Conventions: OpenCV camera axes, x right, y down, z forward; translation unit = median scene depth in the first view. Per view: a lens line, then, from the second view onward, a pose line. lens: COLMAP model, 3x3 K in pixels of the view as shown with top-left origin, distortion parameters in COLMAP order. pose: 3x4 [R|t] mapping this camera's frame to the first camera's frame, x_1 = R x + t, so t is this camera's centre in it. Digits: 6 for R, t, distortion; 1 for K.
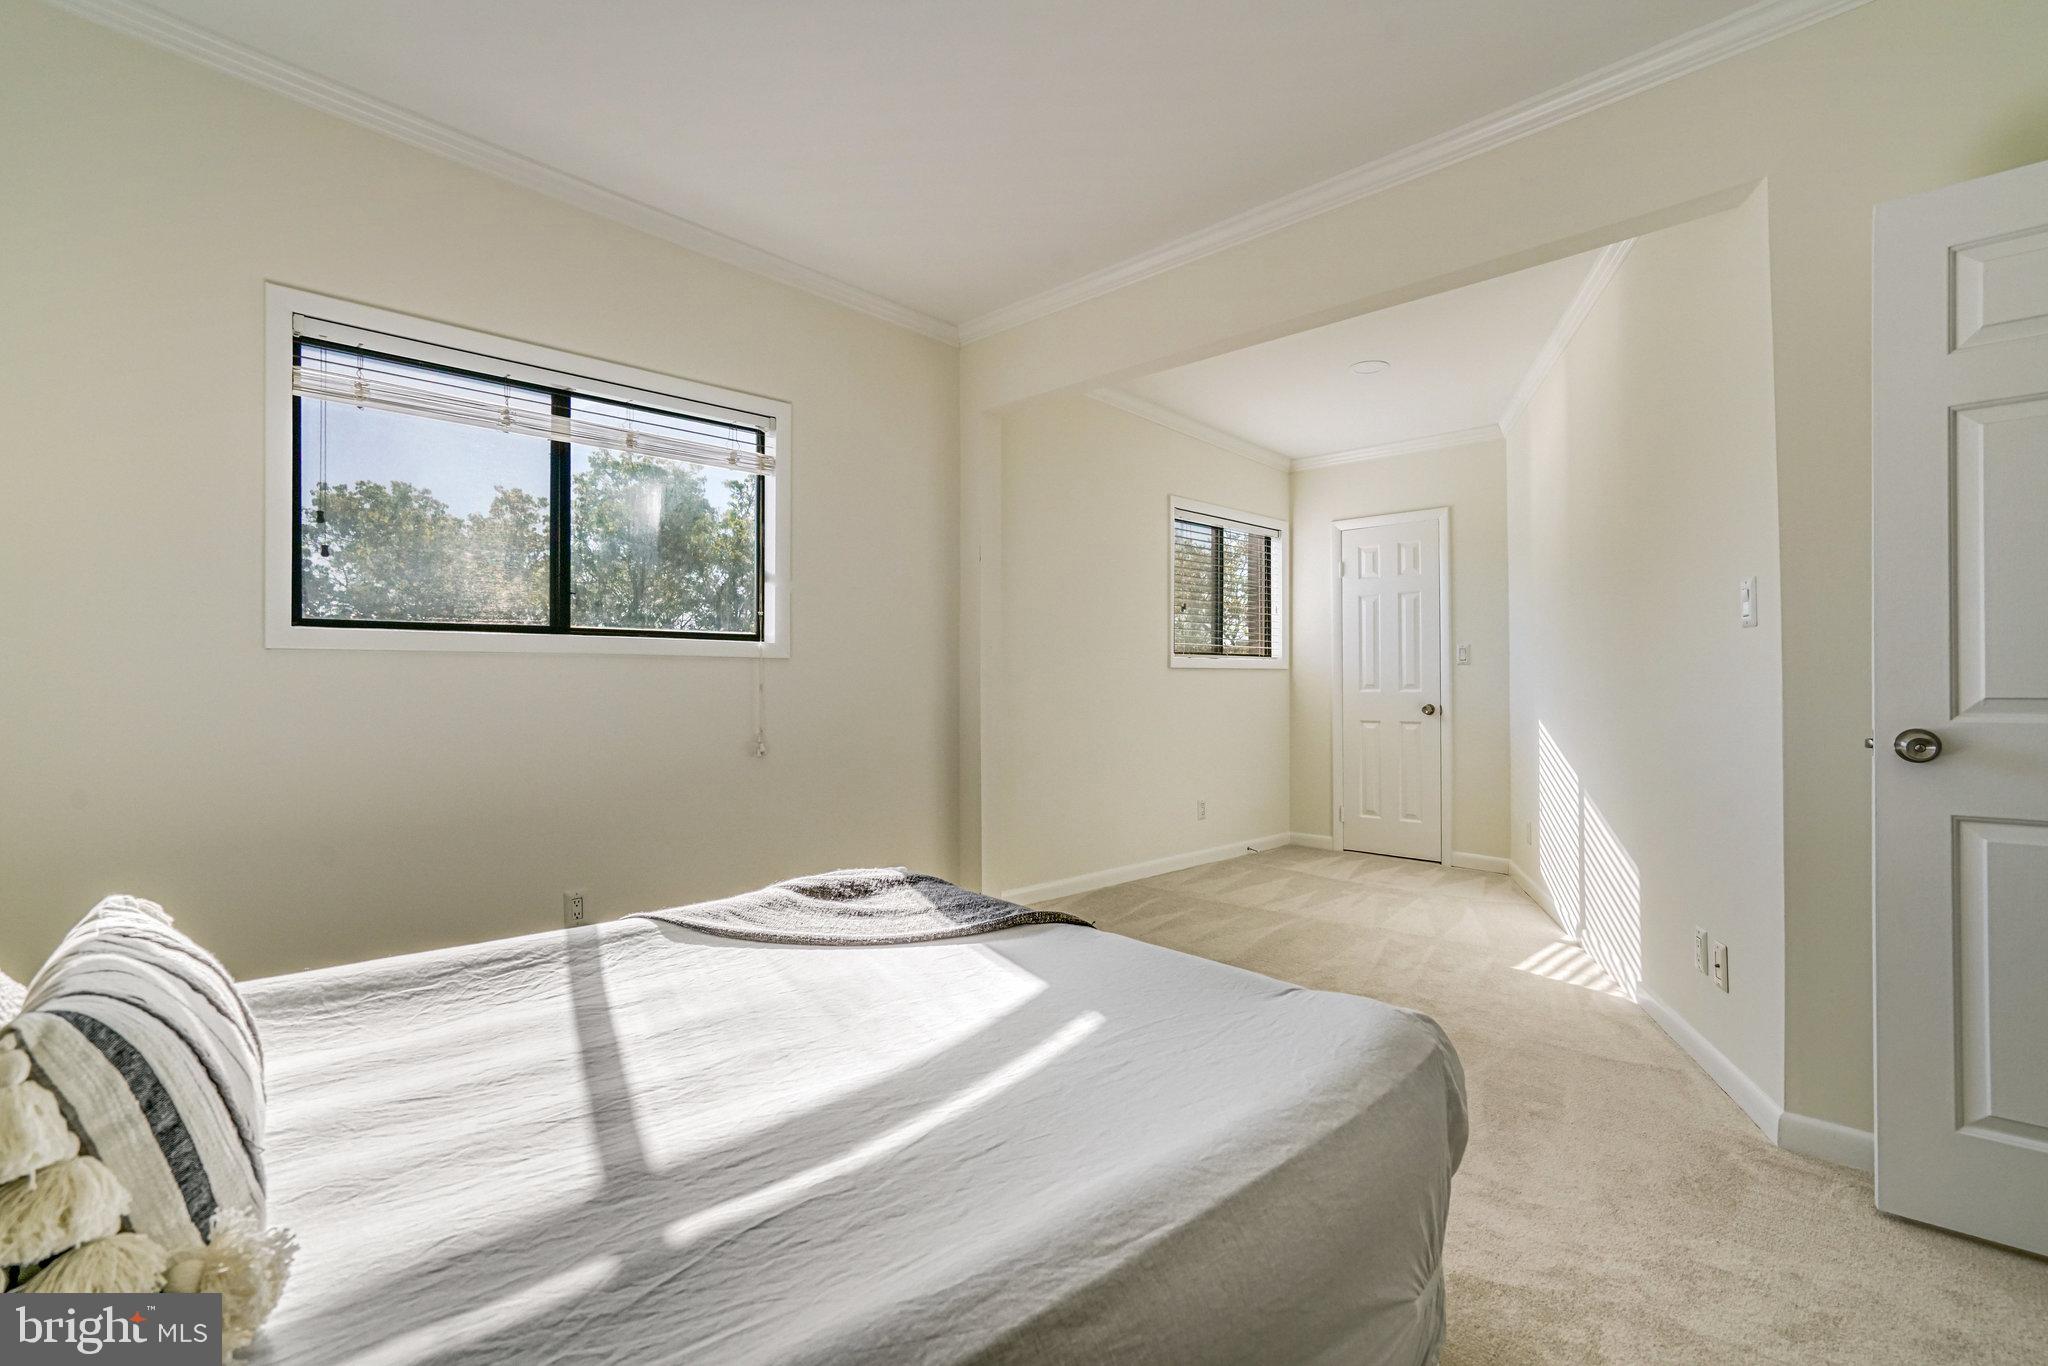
lens RADIAL K [[932.5, 0, 1002.2], [0, 932.5, 678.4], [0, 0, 1]] dist [-0.045785, 0.013701]
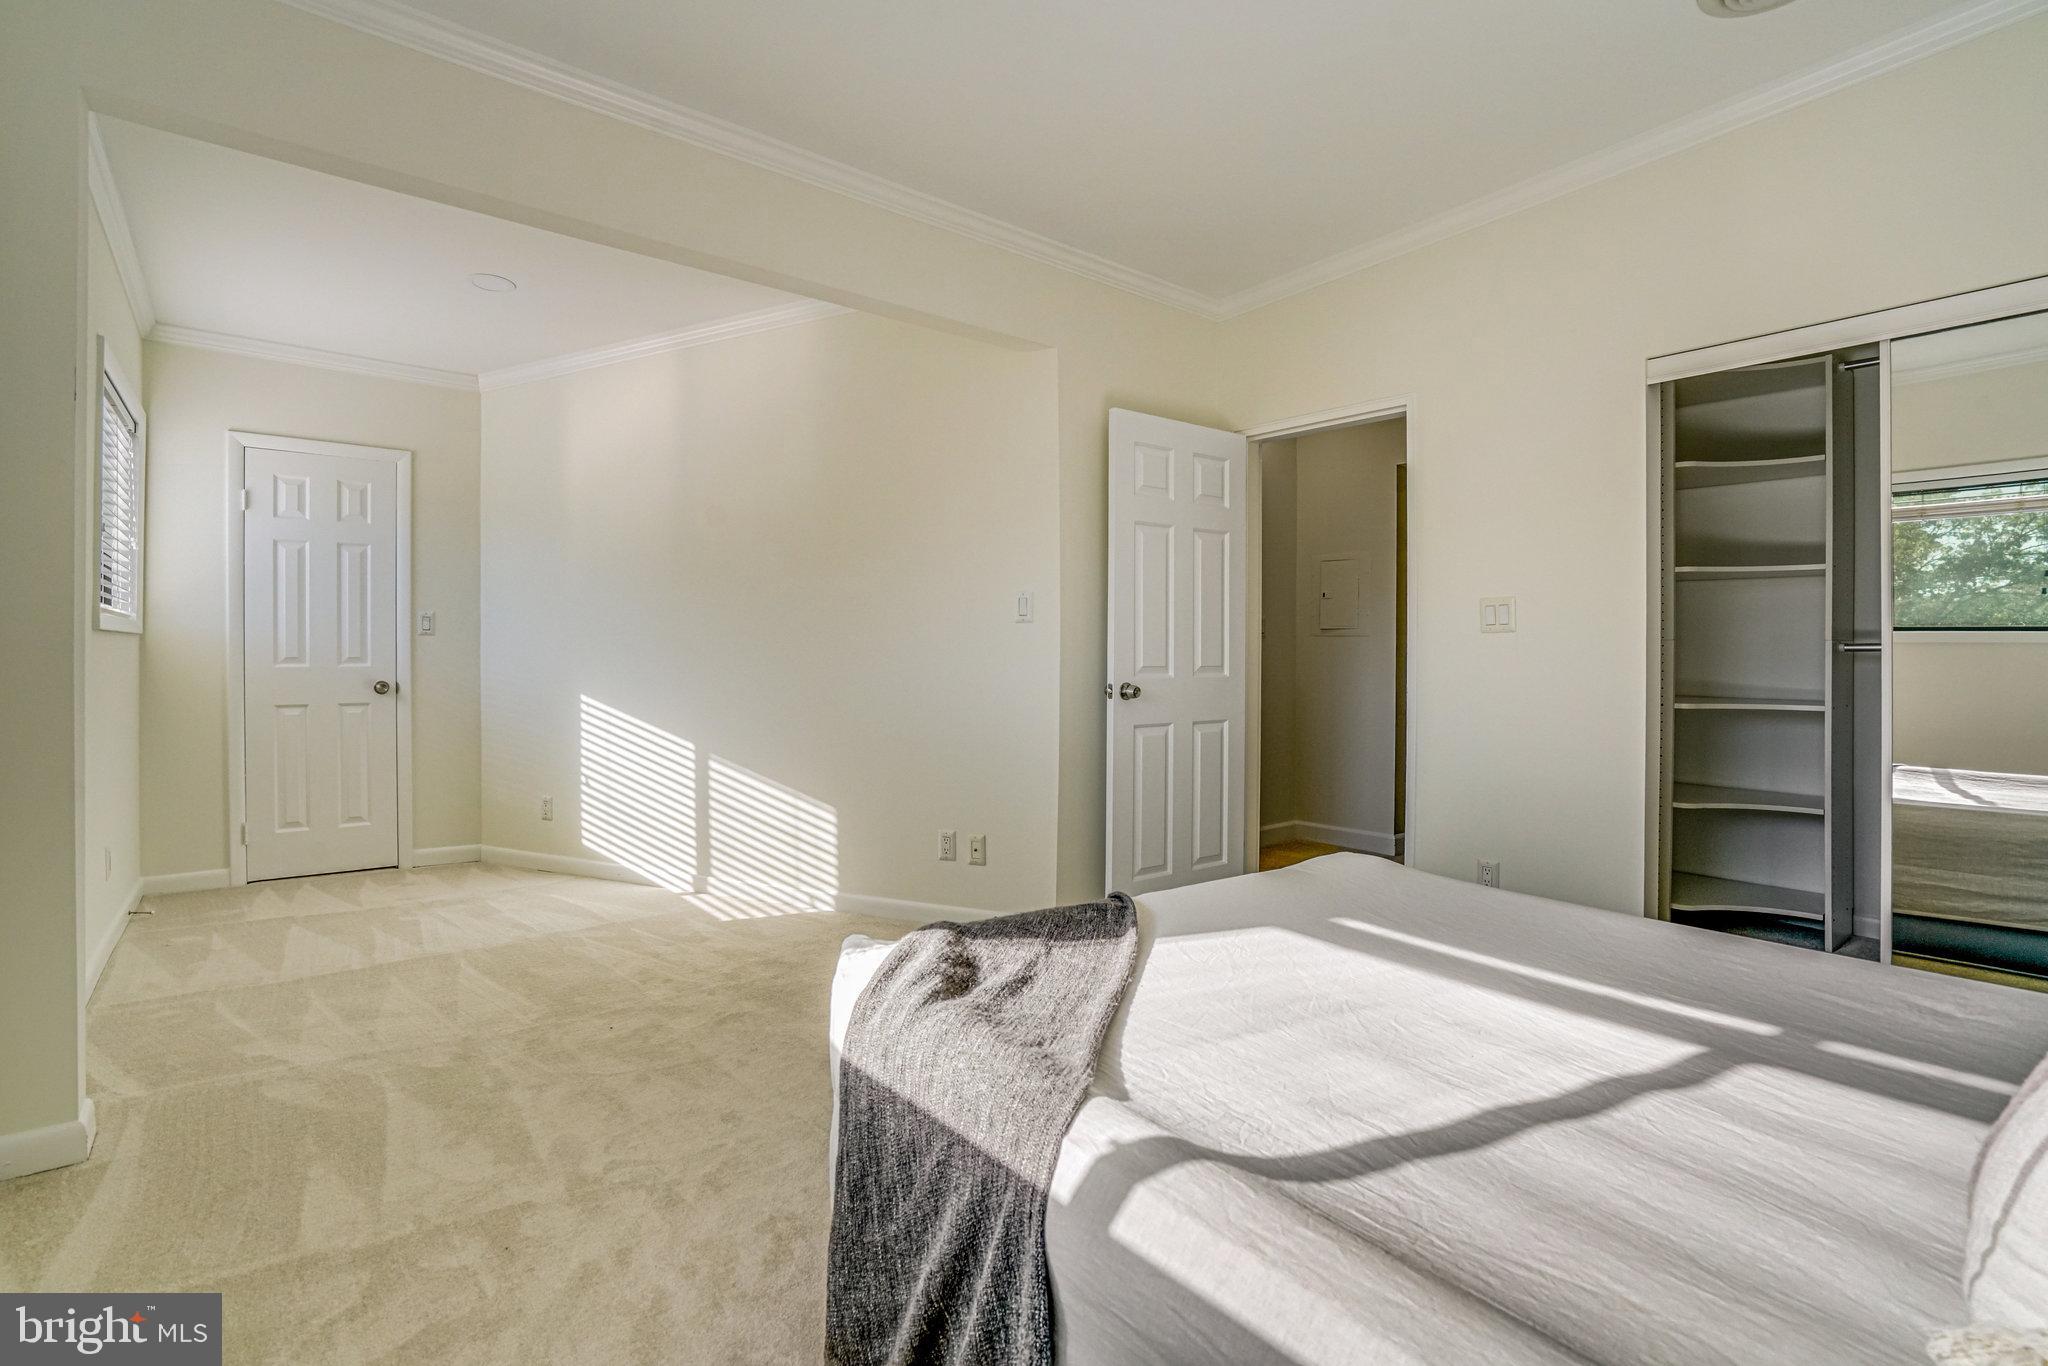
lens RADIAL K [[939.3, 0, 1024.0], [0, 939.3, 683.0], [0, 0, 1]] dist [-0.036534, 0.012823]
pose [[0.085584, -0.028886, 0.995912, -1.597256], [-0.009990, 0.999505, 0.029849, -0.007190], [-0.996281, -0.012503, 0.085253, 1.711197]]
